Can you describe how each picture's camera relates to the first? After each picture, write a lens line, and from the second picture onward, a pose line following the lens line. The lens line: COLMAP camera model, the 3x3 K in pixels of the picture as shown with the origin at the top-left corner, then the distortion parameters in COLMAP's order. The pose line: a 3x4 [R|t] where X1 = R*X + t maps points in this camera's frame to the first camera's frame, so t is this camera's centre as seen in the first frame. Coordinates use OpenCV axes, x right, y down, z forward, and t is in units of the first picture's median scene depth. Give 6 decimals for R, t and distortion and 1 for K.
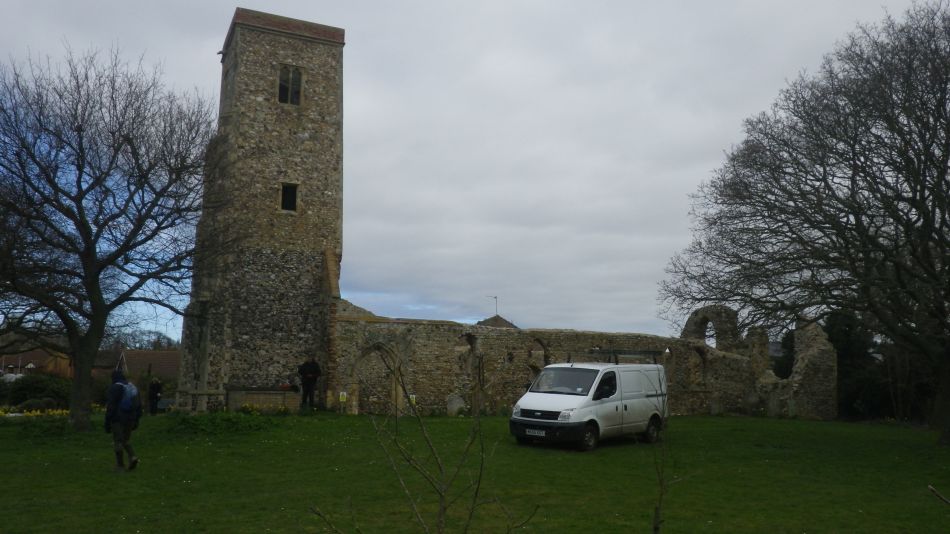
lens RADIAL K [[798.5, 0, 475.0], [0, 798.5, 267.0], [0, 0, 1]] dist [0.010692, 0.001648]
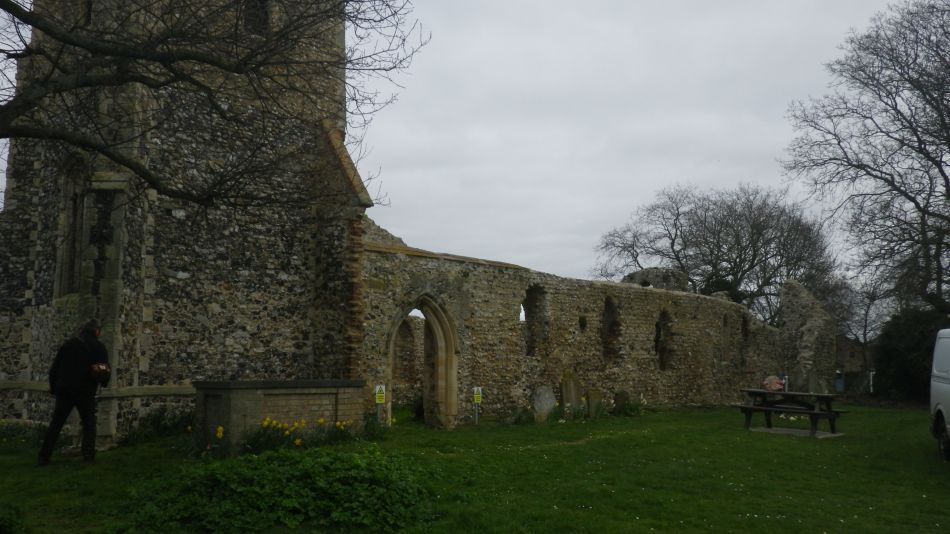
lens RADIAL K [[798.5, 0, 475.0], [0, 798.5, 267.0], [0, 0, 1]] dist [0.010692, 0.001648]
pose [[0.932914, 0.032310, 0.358646, -0.287887], [-0.041542, 0.998973, 0.018064, 0.064981], [-0.357694, -0.031751, 0.933299, 0.475895]]
